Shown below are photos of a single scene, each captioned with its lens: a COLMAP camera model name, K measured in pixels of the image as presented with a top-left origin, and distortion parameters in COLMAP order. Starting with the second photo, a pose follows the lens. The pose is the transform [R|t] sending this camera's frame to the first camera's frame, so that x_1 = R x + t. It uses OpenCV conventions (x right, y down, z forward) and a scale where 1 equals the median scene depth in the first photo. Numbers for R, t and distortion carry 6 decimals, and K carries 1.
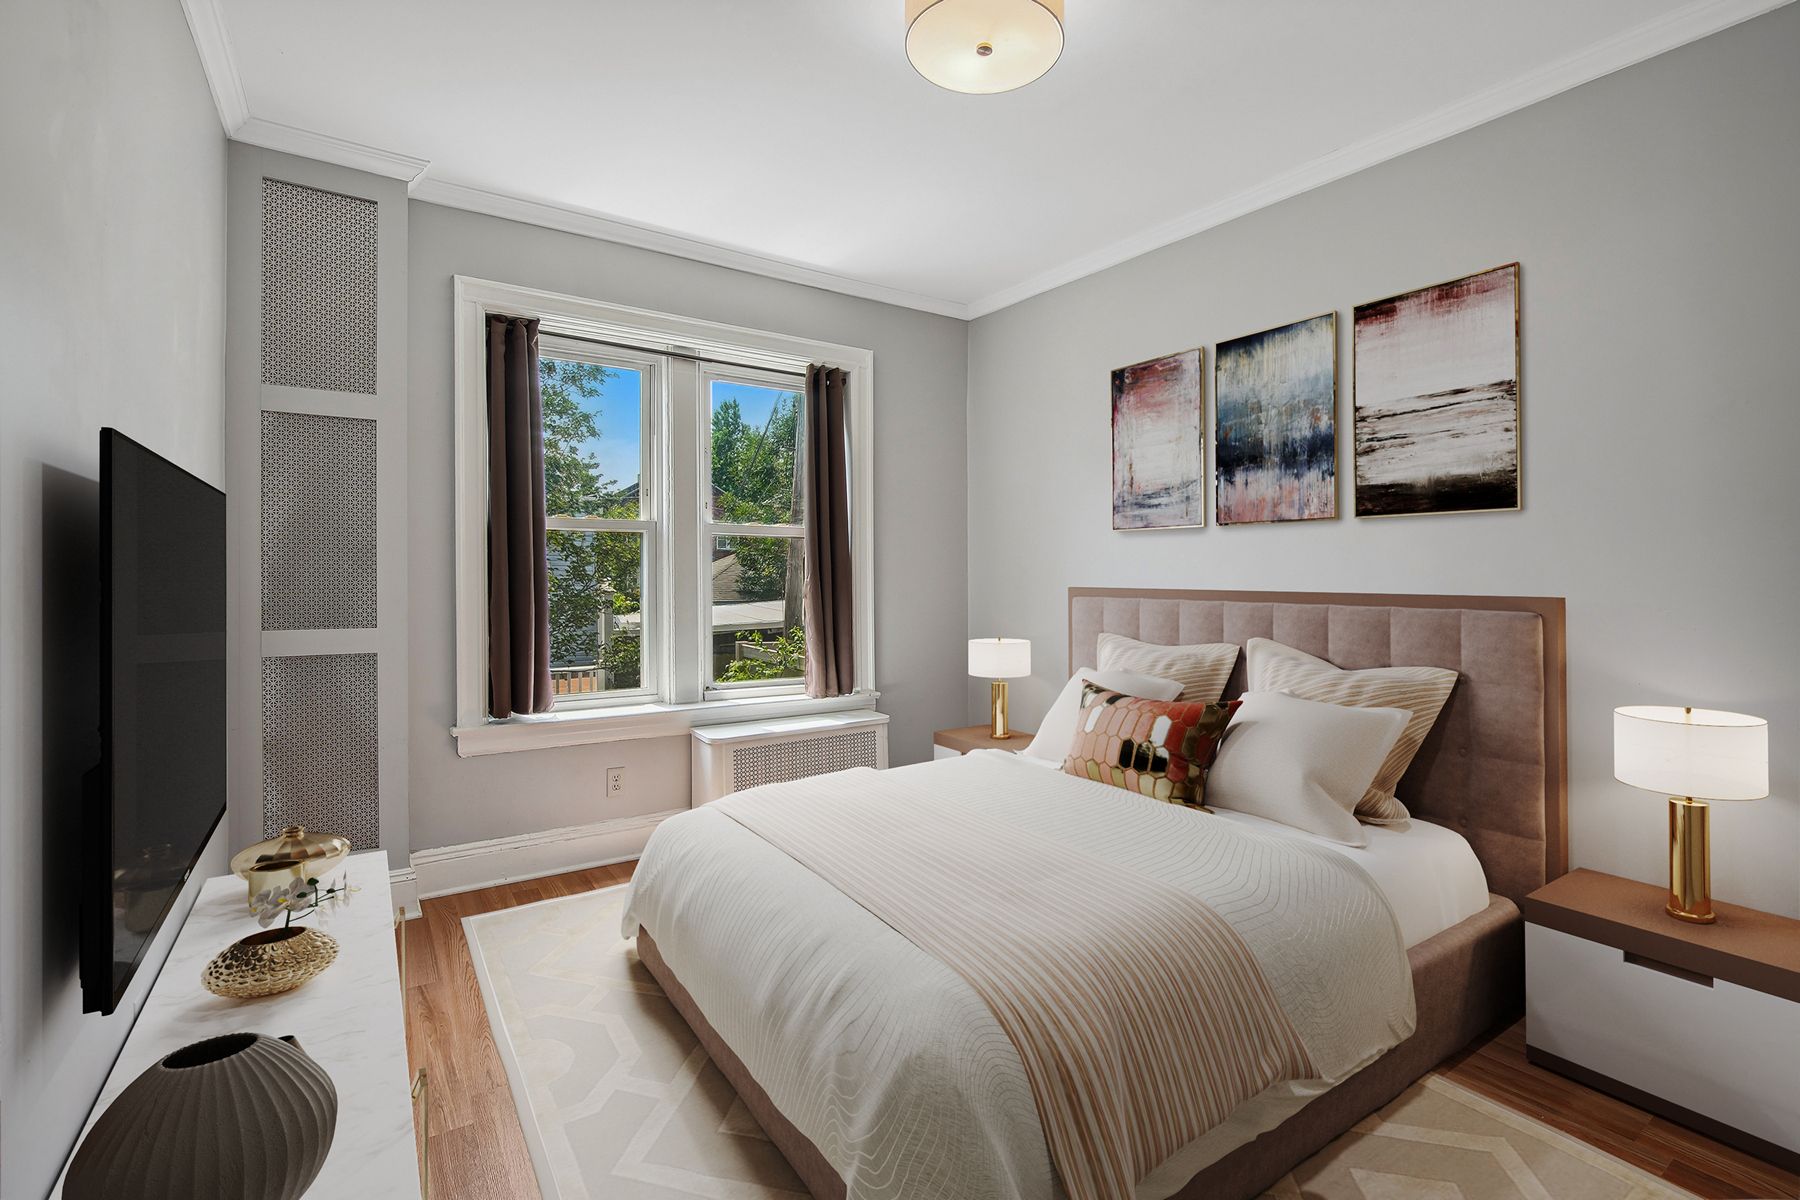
lens RADIAL K [[824.4, 0, 902.5], [0, 824.4, 585.8], [0, 0, 1]] dist [0.001525, -0.000285]
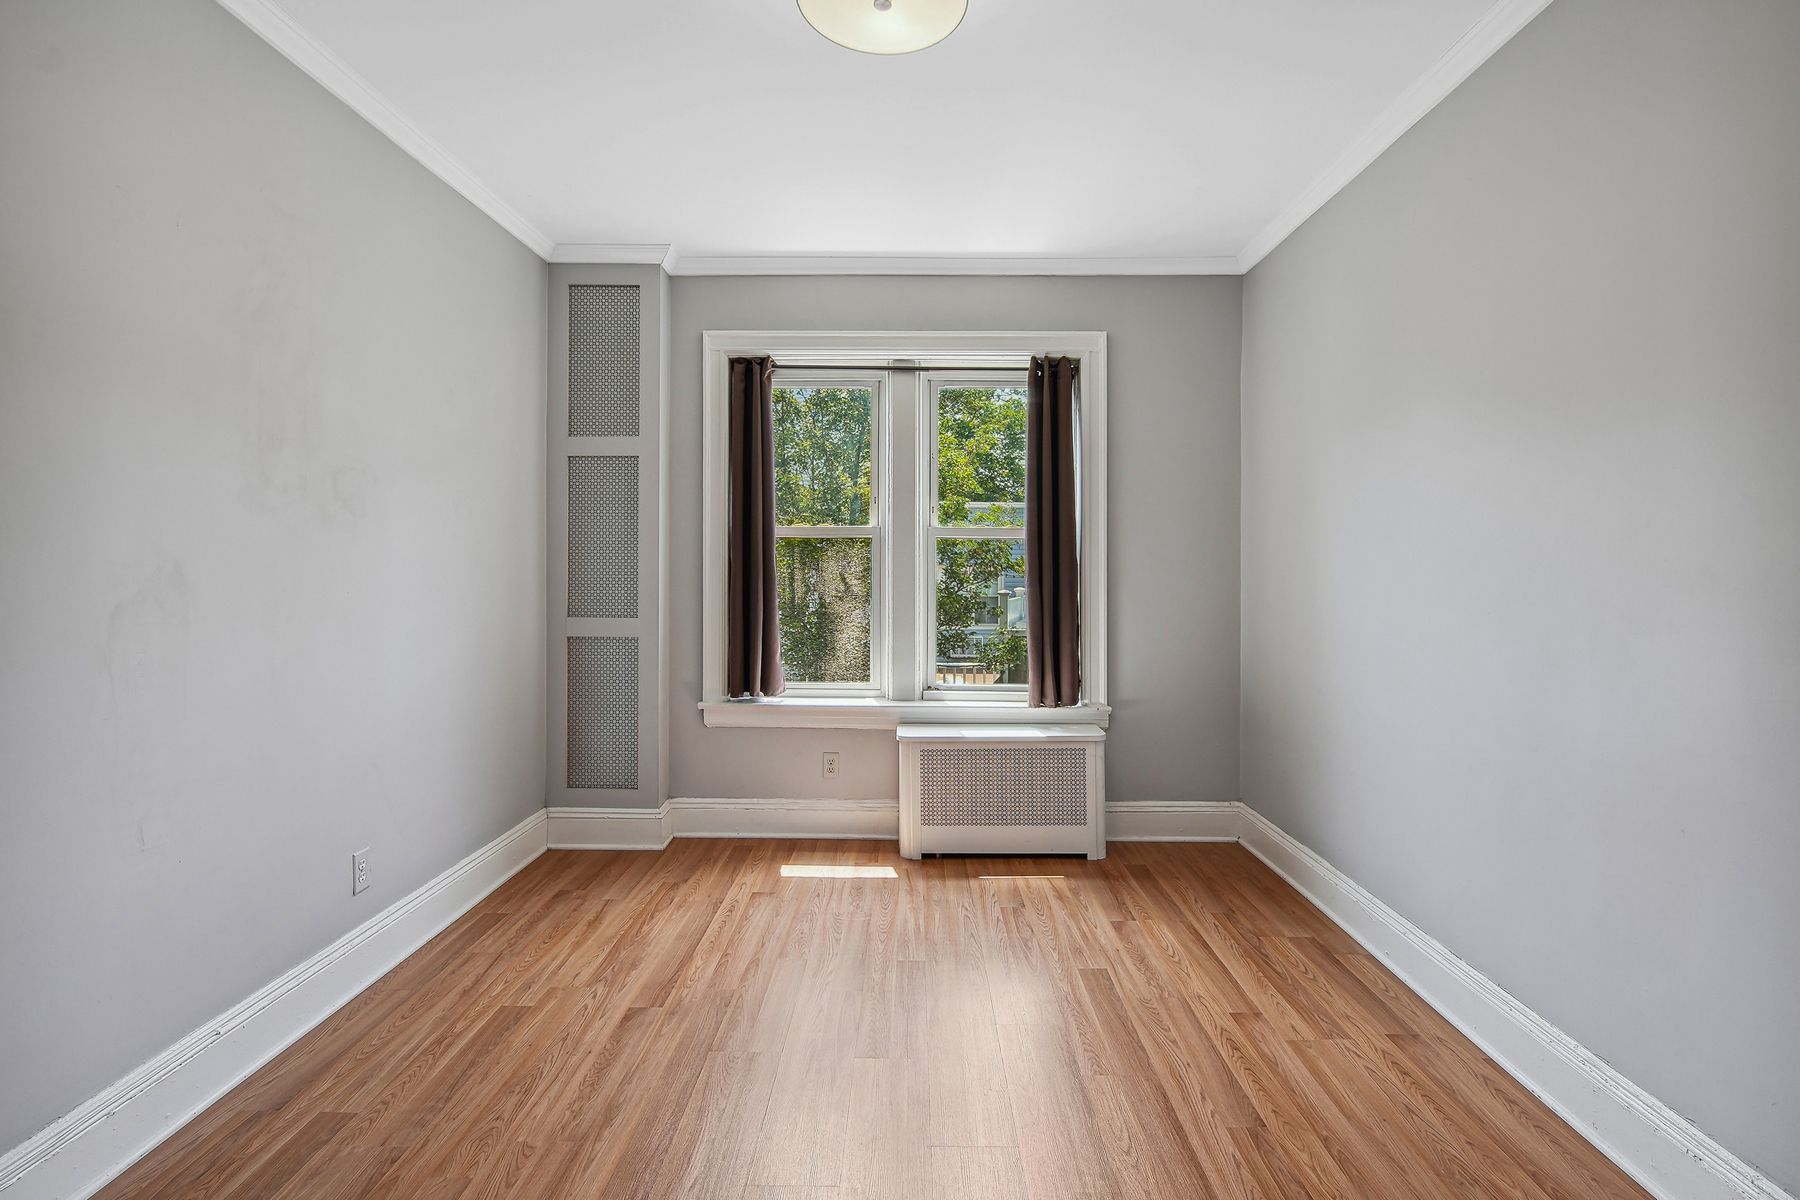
lens RADIAL K [[824.4, 0, 901.8], [0, 824.4, 591.3], [0, 0, 1]] dist [0.001525, -0.000285]
pose [[0.823811, 0.011583, -0.566746, 0.332461], [-0.010078, 0.999932, 0.005786, -0.001710], [0.566774, 0.000946, 0.823872, 0.137385]]
